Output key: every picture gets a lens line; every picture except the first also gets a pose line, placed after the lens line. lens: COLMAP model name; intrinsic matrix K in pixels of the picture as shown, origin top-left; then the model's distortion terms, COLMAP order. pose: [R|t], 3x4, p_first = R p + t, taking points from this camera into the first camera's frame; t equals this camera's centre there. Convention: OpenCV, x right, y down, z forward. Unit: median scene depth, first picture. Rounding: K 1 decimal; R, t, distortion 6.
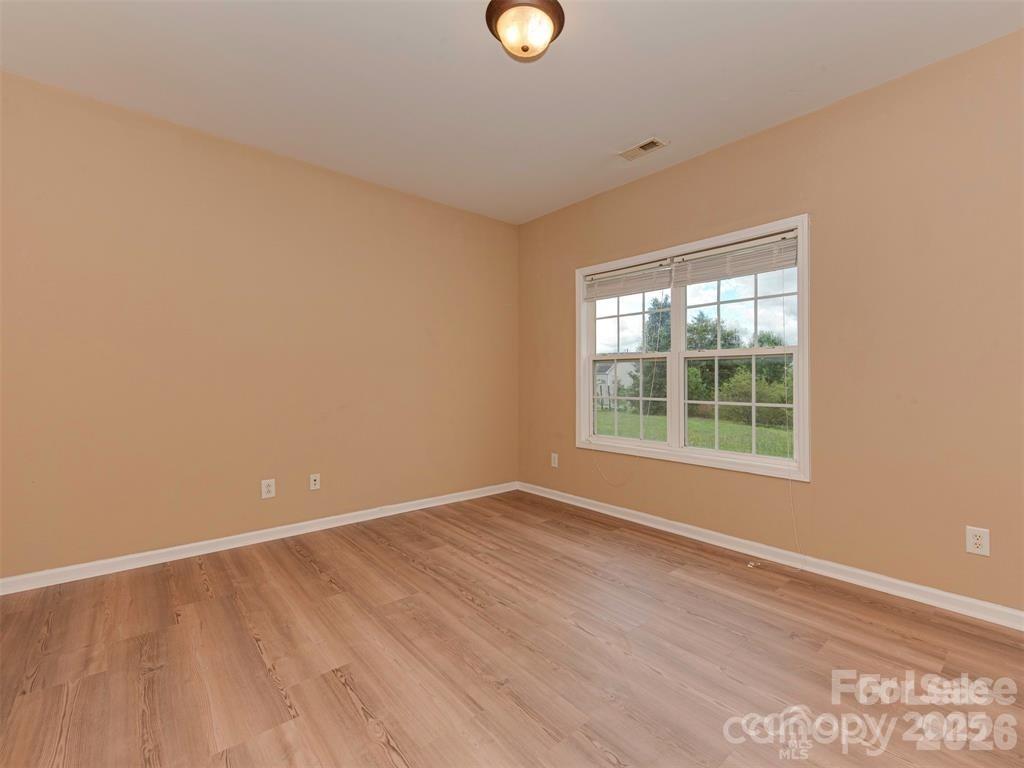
lens RADIAL K [[456.4, 0, 516.0], [0, 456.4, 382.0], [0, 0, 1]] dist [0.007444, -0.005897]
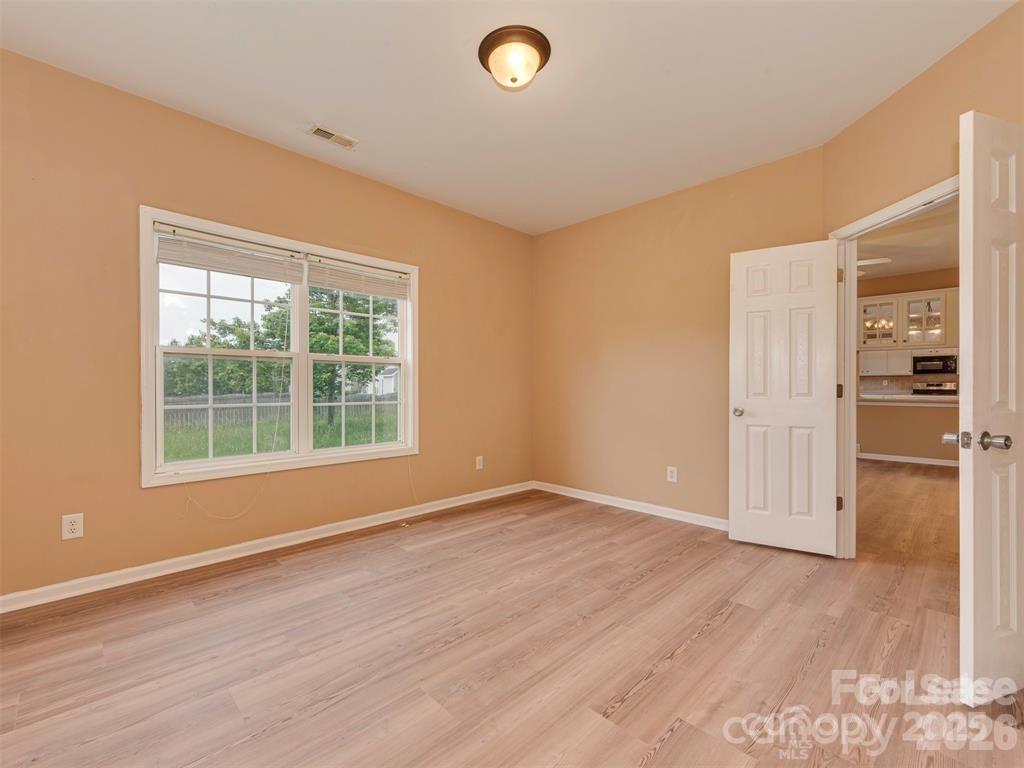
lens RADIAL K [[456.4, 0, 516.0], [0, 456.4, 382.0], [0, 0, 1]] dist [0.007444, -0.005897]
pose [[-0.083500, 0.001818, 0.996506, -0.784341], [0.000593, 0.999998, -0.001775, -0.002586], [-0.996508, 0.000442, -0.083501, 0.779658]]
